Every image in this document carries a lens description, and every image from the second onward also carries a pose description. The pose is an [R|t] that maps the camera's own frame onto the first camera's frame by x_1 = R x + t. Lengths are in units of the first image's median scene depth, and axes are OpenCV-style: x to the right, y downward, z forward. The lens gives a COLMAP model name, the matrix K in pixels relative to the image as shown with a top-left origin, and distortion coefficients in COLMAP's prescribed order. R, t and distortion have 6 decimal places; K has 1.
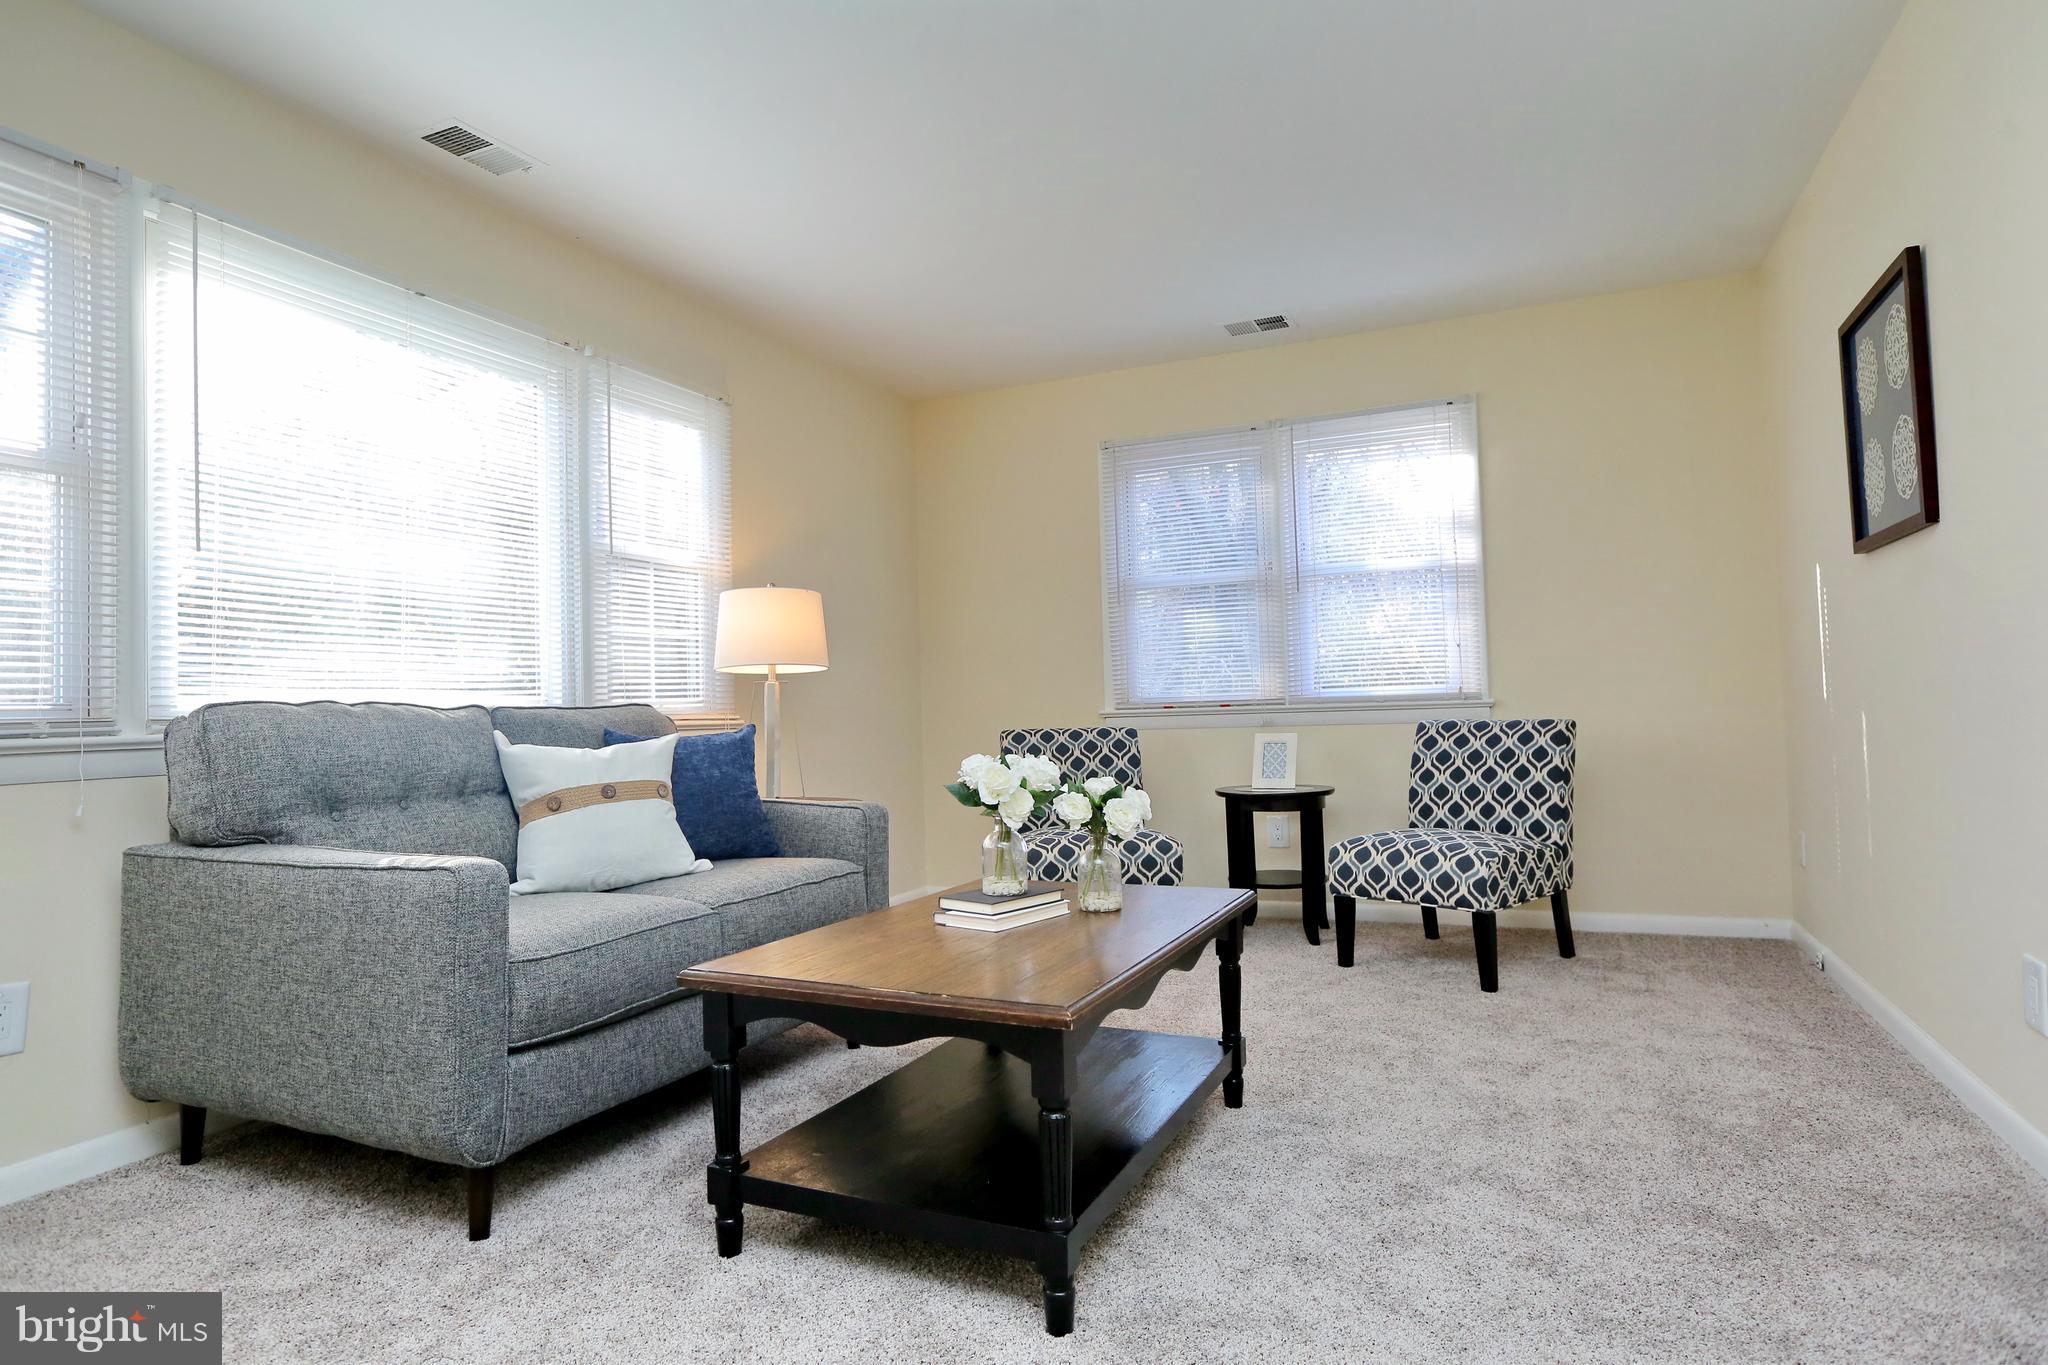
lens RADIAL K [[1177.0, 0, 988.2], [0, 1177.0, 682.0], [0, 0, 1]] dist [-0.049991, 0.030908]
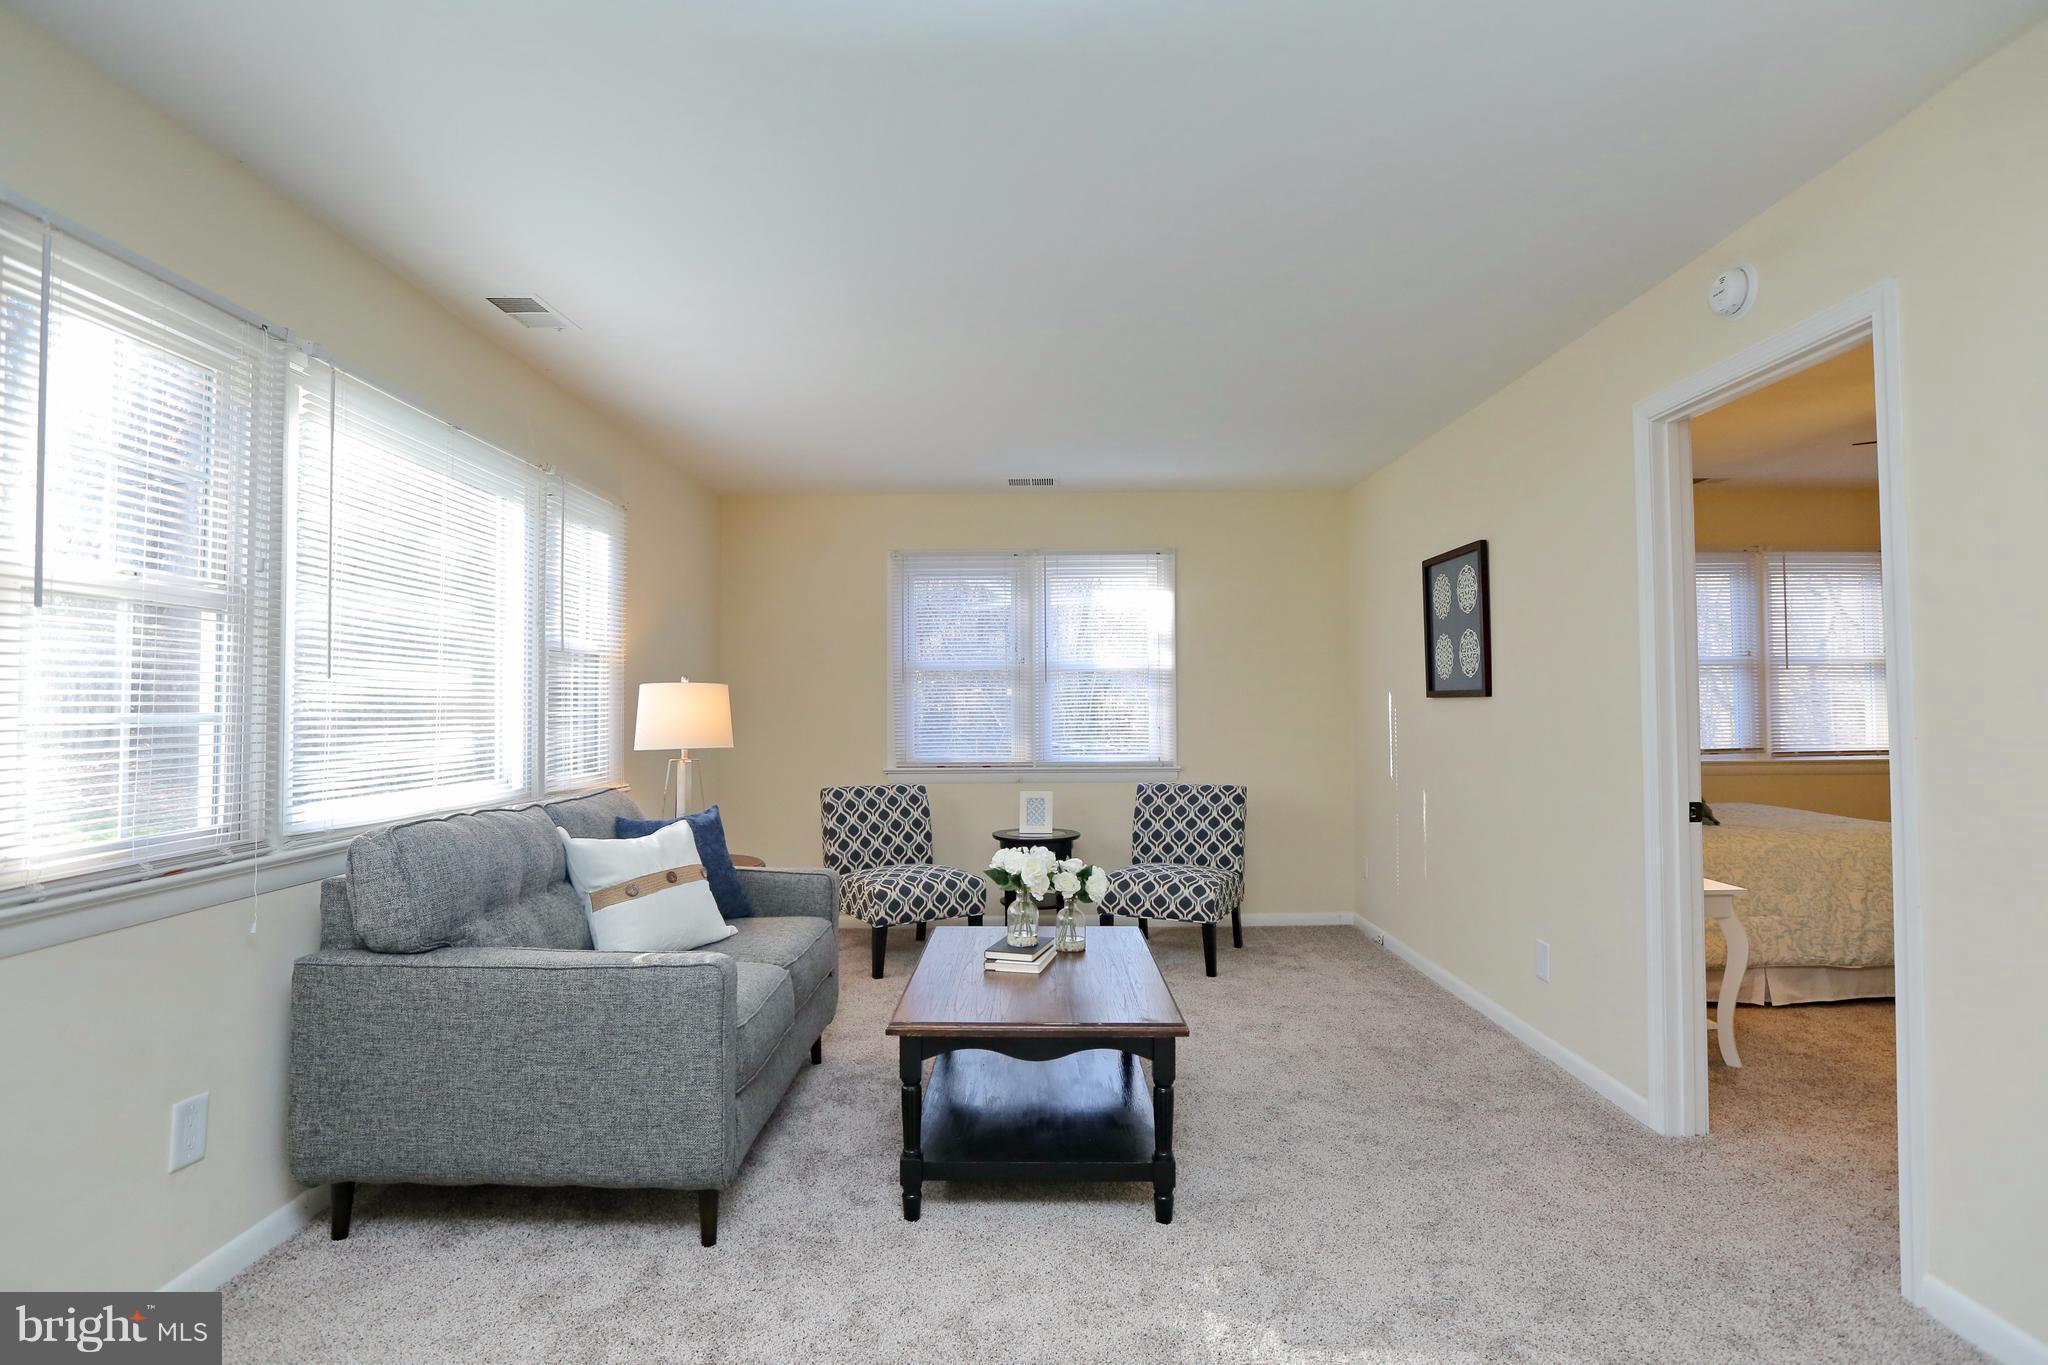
lens RADIAL K [[1091.2, 0, 1016.1], [0, 1091.2, 677.4], [0, 0, 1]] dist [-0.077885, 0.056981]
pose [[0.904882, 0.032054, 0.424454, -0.358328], [-0.030343, 0.999481, -0.010790, -0.083841], [-0.424580, -0.003115, 0.905385, -0.126548]]
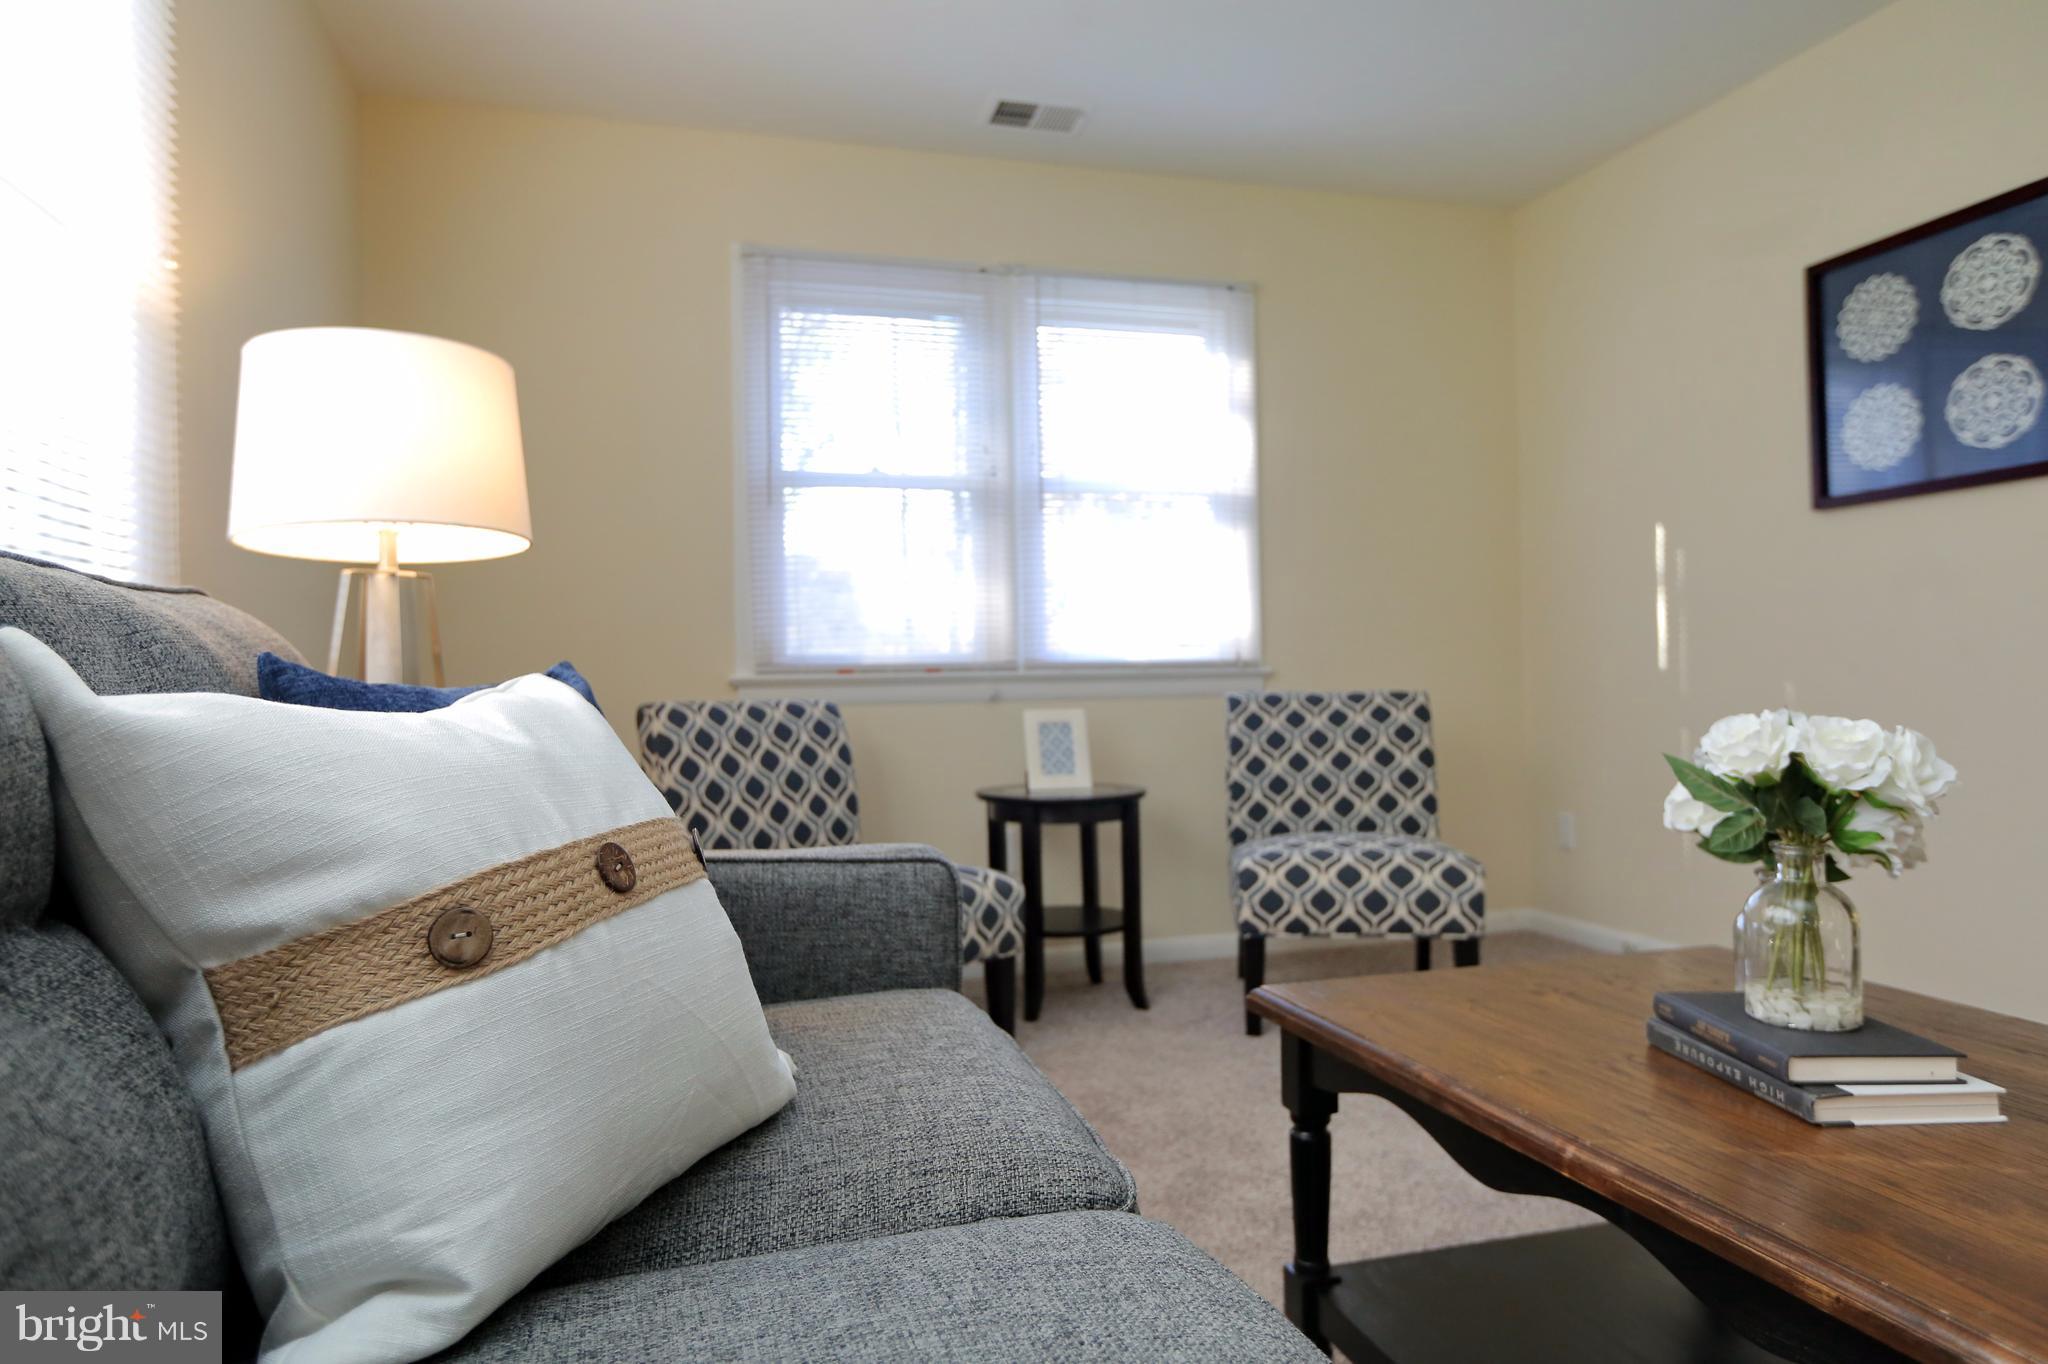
lens RADIAL K [[1303.6, 0, 1024.0], [0, 1303.6, 682.0], [0, 0, 1]] dist [-0.029746, 0.000633]
pose [[0.734646, 0.018901, 0.678187, -0.339983], [-0.021416, 0.999760, -0.004664, 0.036903], [-0.678112, -0.011098, 0.734875, 0.529273]]
